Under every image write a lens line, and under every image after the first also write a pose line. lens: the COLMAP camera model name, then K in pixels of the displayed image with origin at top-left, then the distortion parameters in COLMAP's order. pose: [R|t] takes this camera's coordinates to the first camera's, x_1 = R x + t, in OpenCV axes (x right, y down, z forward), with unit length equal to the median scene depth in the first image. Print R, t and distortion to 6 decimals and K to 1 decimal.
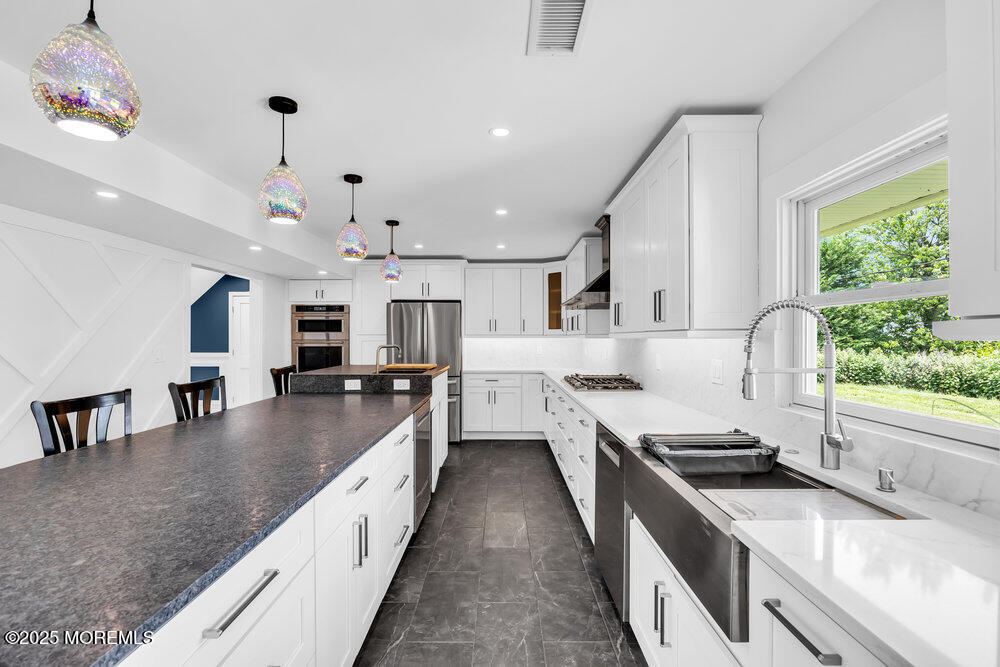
lens RADIAL K [[445.2, 0, 494.1], [0, 445.2, 341.5], [0, 0, 1]] dist [-0.012373, -0.000296]
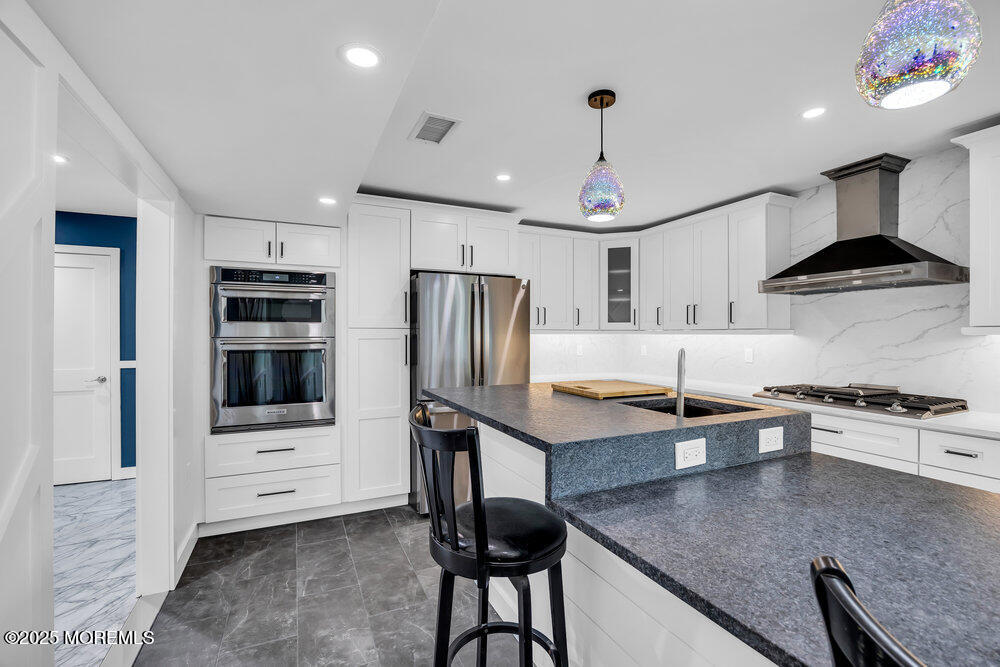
lens RADIAL K [[445.2, 0, 502.8], [0, 445.2, 331.0], [0, 0, 1]] dist [-0.012373, -0.000296]
pose [[0.903941, 0.003744, 0.427640, -0.375419], [0.002788, 0.999889, -0.014646, -0.003039], [-0.427647, 0.014431, 0.903830, 0.423165]]
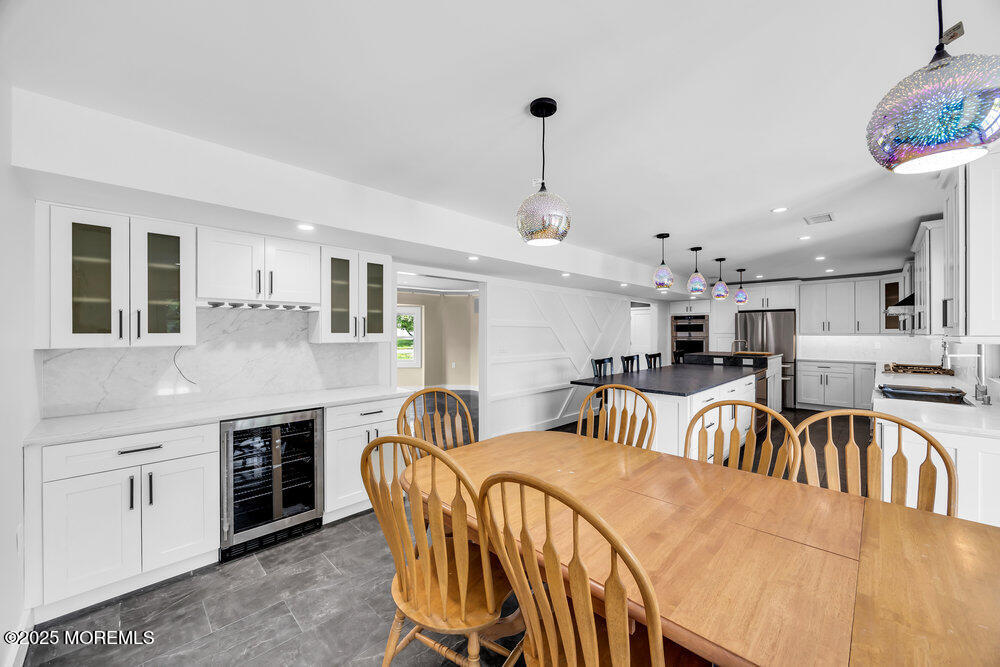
lens RADIAL K [[383.0, 0, 494.6], [0, 383.0, 332.8], [0, 0, 1]] dist [-0.003241, -0.000227]
pose [[0.711191, -0.000364, -0.702998, 0.100283], [-0.006015, 0.999960, -0.006603, -0.003465], [0.702973, 0.008925, 0.711161, -0.538274]]
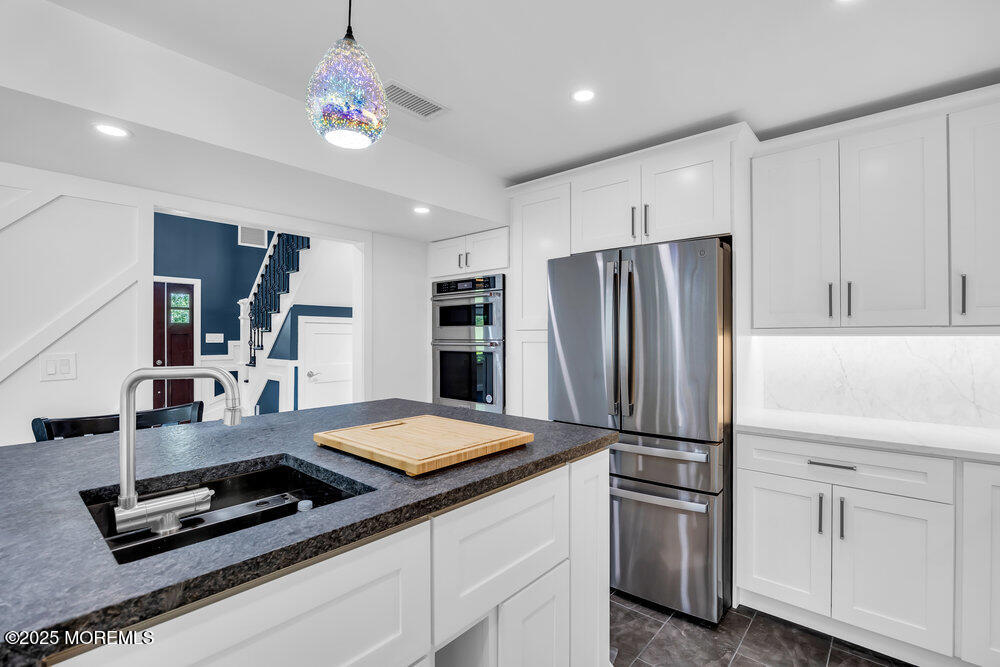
lens RADIAL K [[445.2, 0, 513.6], [0, 445.2, 336.2], [0, 0, 1]] dist [-0.012373, -0.000296]
pose [[0.764942, -0.001205, -0.644098, 0.025846], [-0.002523, 0.999985, -0.004867, -0.005909], [0.644094, 0.005348, 0.764928, 0.605345]]
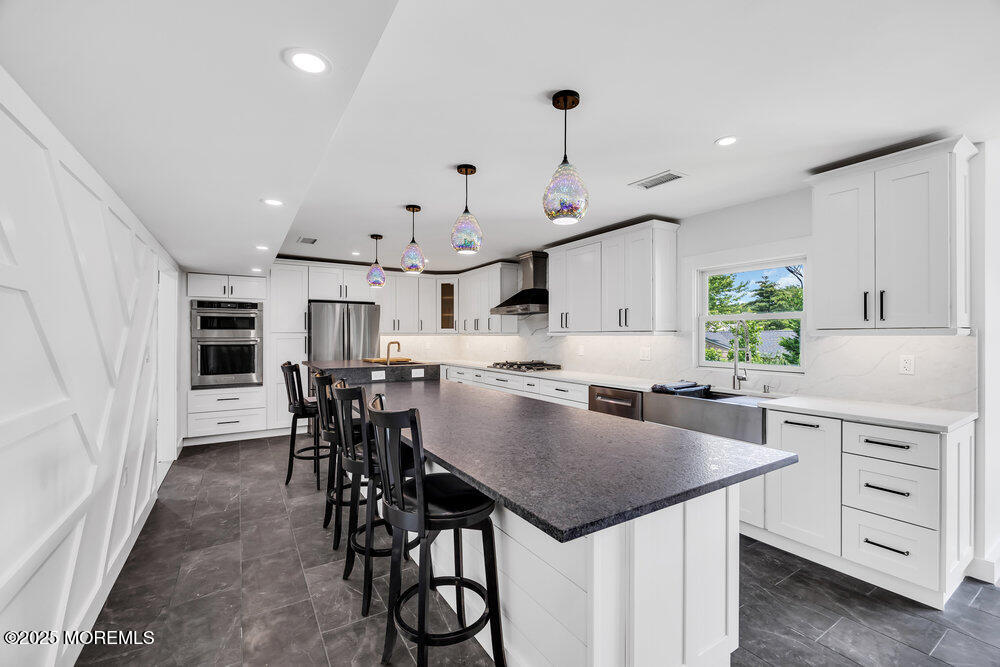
lens RADIAL K [[414.6, 0, 491.1], [0, 414.6, 335.4], [0, 0, 1]] dist [0.009136, 0.000926]
pose [[0.854970, -0.000174, 0.518678, -0.374695], [0.005114, 0.999954, -0.008093, 0.001248], [-0.518653, 0.009572, 0.854931, -0.057641]]
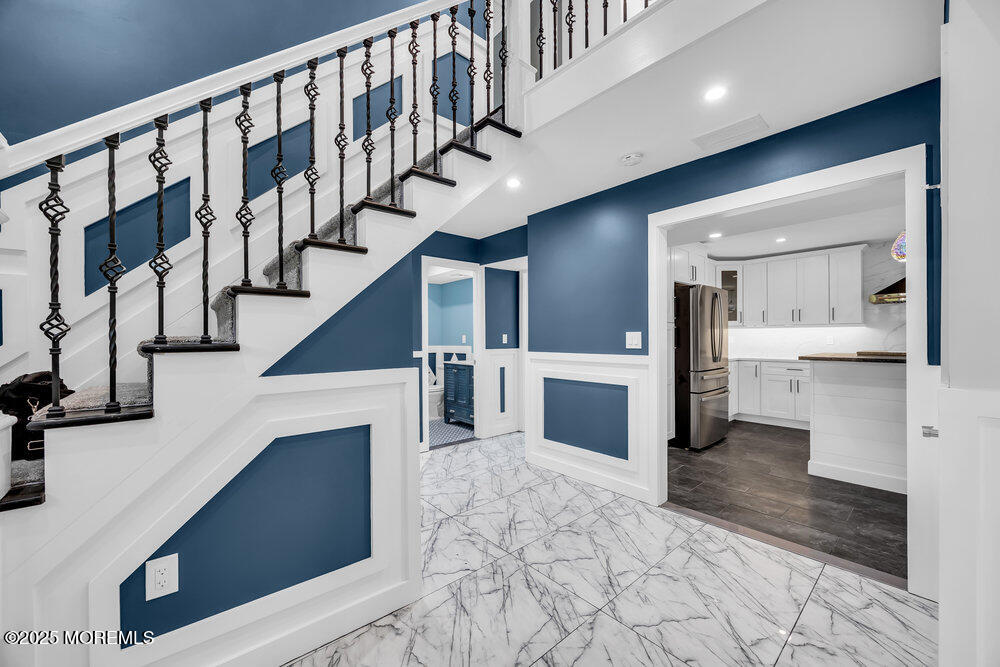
lens RADIAL K [[383.0, 0, 506.1], [0, 383.0, 336.8], [0, 0, 1]] dist [-0.003241, -0.000227]
pose [[0.754532, -0.010463, 0.656180, -0.958451], [0.014942, 0.999888, -0.001238, 0.005814], [-0.656093, 0.010739, 0.754603, 0.667795]]
